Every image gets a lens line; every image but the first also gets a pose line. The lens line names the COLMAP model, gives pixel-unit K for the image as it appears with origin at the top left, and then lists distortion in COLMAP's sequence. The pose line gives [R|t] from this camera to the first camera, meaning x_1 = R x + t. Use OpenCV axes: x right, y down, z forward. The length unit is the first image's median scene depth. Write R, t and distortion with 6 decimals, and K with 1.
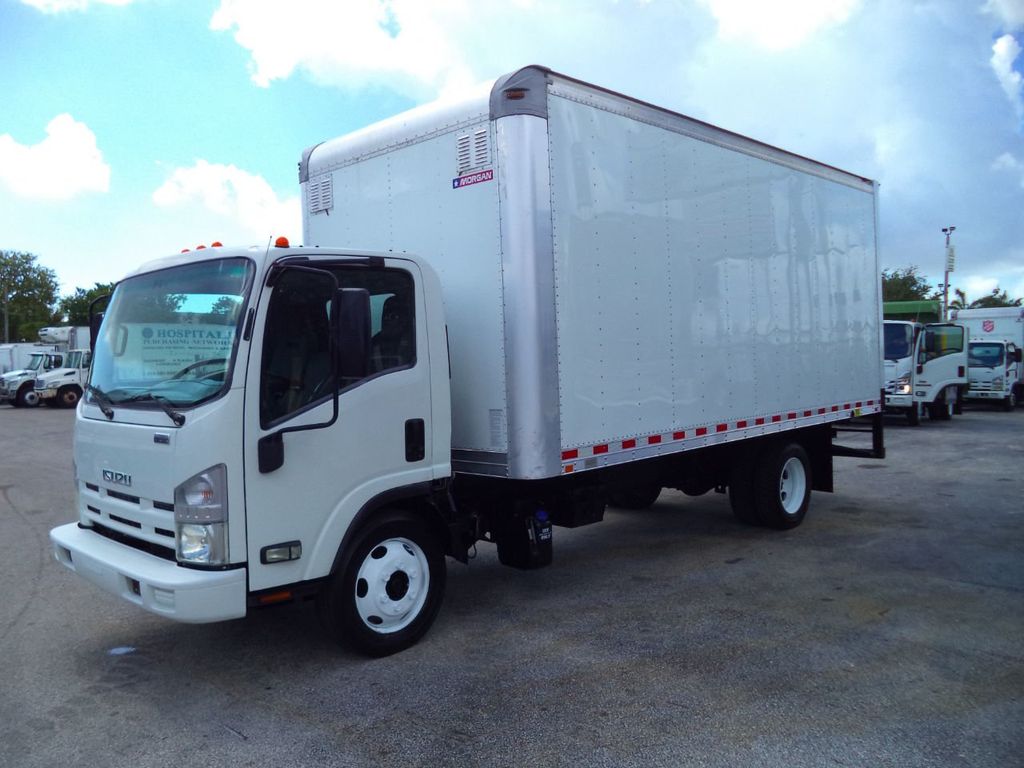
lens RADIAL K [[824.3, 0, 518.3], [0, 824.3, 382.4], [0, 0, 1]] dist [-0.015775, -0.004145]
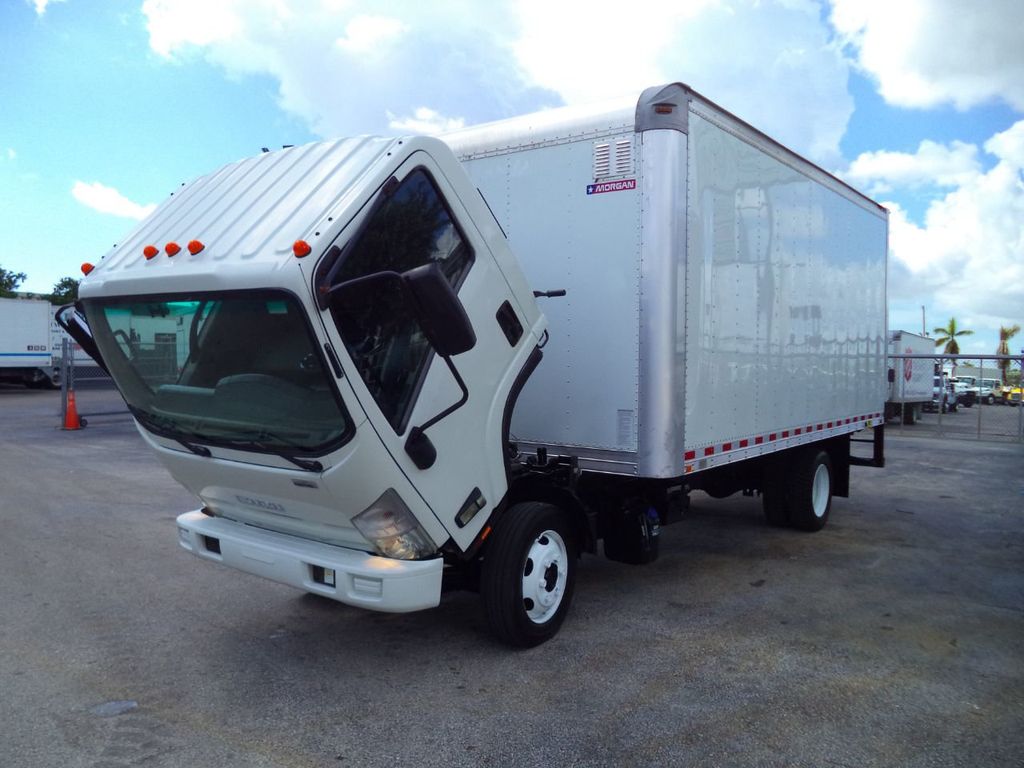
lens RADIAL K [[824.3, 0, 514.2], [0, 824.3, 379.8], [0, 0, 1]] dist [-0.015775, -0.004145]
pose [[0.985573, 0.039789, 0.164505, -0.247487], [-0.038735, 0.999203, -0.009614, 0.005187], [-0.164756, 0.003103, 0.986329, 0.160916]]
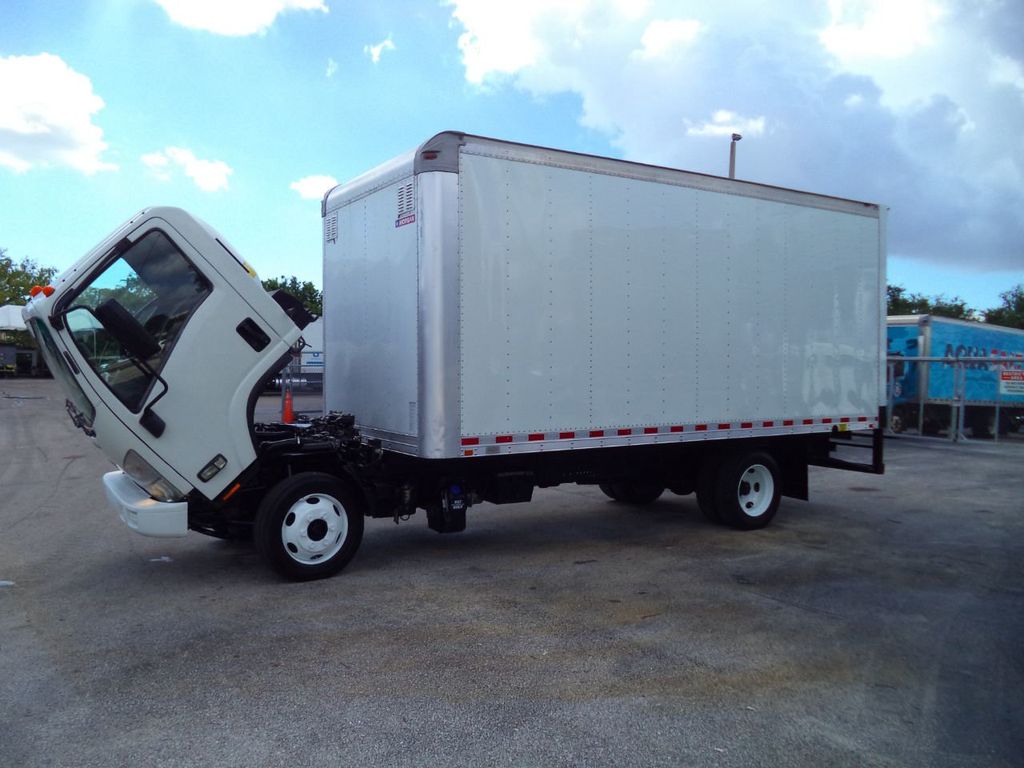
lens RADIAL K [[824.3, 0, 516.6], [0, 824.3, 382.4], [0, 0, 1]] dist [-0.015775, -0.004145]
pose [[0.981389, 0.042698, -0.187223, 0.507559], [-0.043472, 0.999055, -0.000031, -0.010907], [0.187044, 0.008170, 0.982318, -0.070364]]
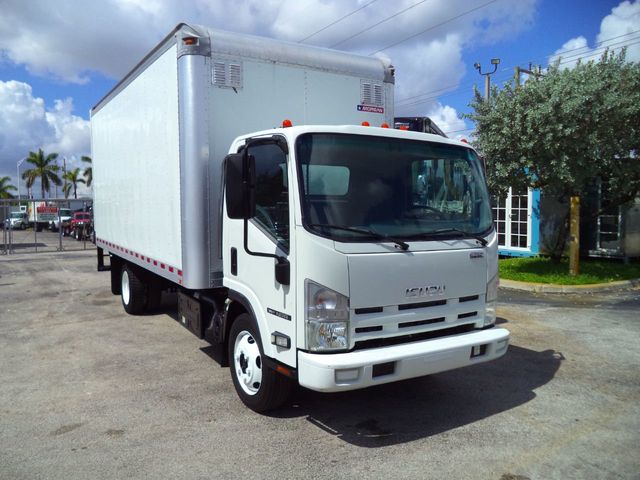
lens RADIAL K [[515.2, 0, 317.7], [0, 515.2, 241.4], [0, 0, 1]] dist [-0.015775, -0.004145]
pose [[0.201436, -0.041395, 0.978627, -1.168889], [0.022006, 0.999046, 0.037729, -0.010011], [-0.979255, 0.013935, 0.202154, 1.122008]]
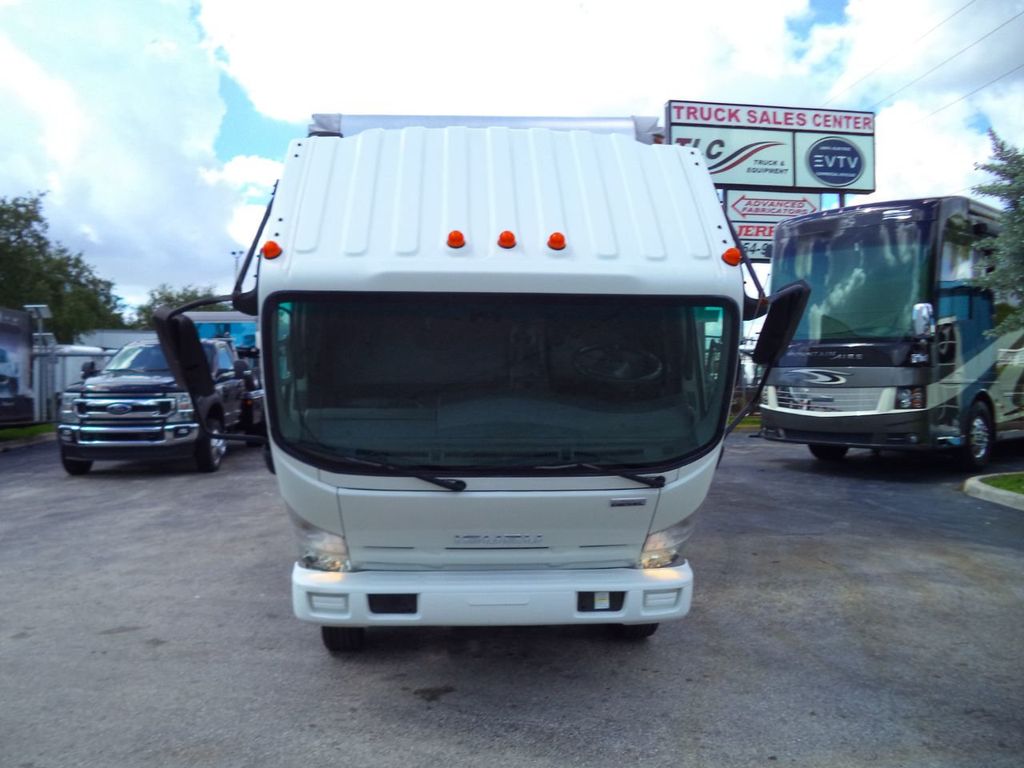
lens RADIAL K [[824.3, 0, 500.9], [0, 824.3, 378.1], [0, 0, 1]] dist [-0.015775, -0.004145]
pose [[0.644538, 0.005091, 0.764556, -0.967654], [0.013217, 0.999754, -0.017799, 0.004538], [-0.764458, 0.021578, 0.644312, 0.590551]]
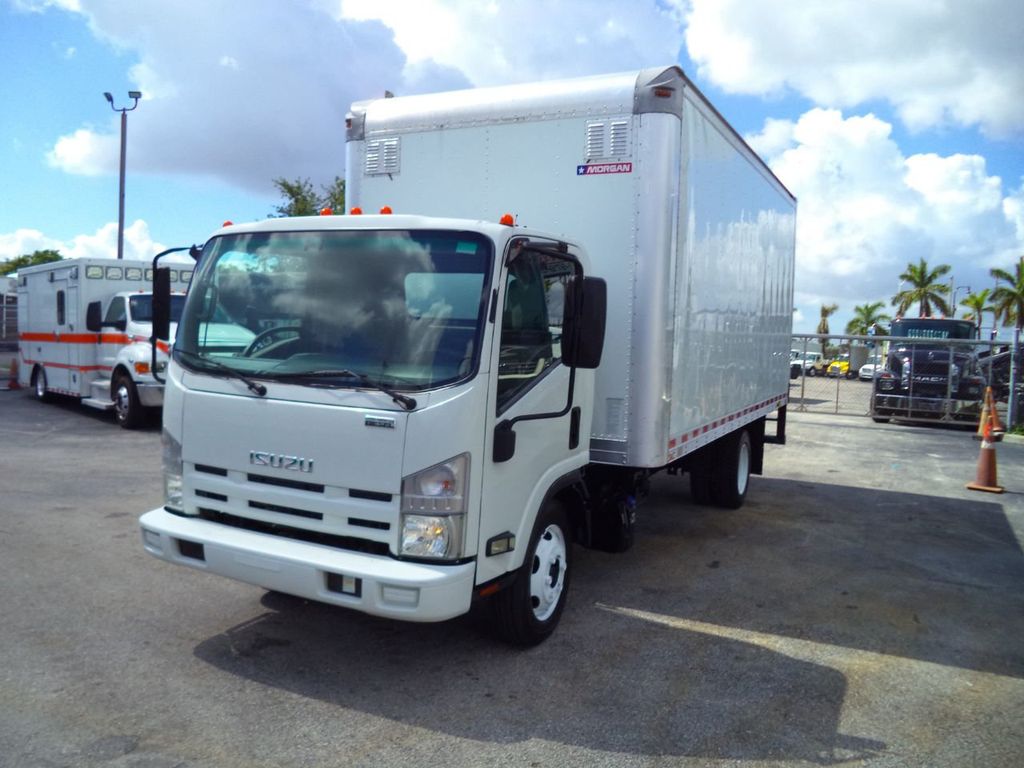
lens RADIAL K [[824.3, 0, 511.6], [0, 824.3, 377.7], [0, 0, 1]] dist [-0.015775, -0.004145]
pose [[0.937505, 0.041969, 0.345431, -0.422824], [-0.051979, 0.998453, 0.019764, -0.012458], [-0.344067, -0.036485, 0.938236, 0.254827]]
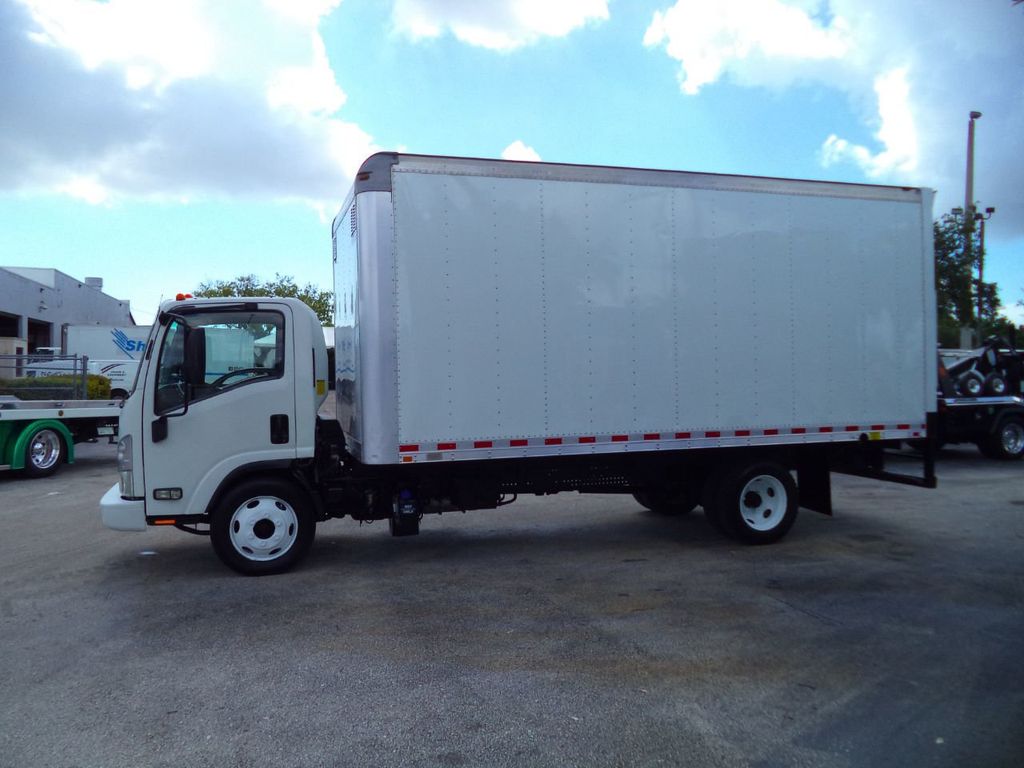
lens RADIAL K [[824.3, 0, 527.9], [0, 824.3, 390.8], [0, 0, 1]] dist [-0.015775, -0.004145]
pose [[0.885276, 0.033143, -0.463883, 0.894705], [-0.030612, 0.999447, 0.012987, -0.027568], [0.464057, 0.002703, 0.885801, -0.063628]]
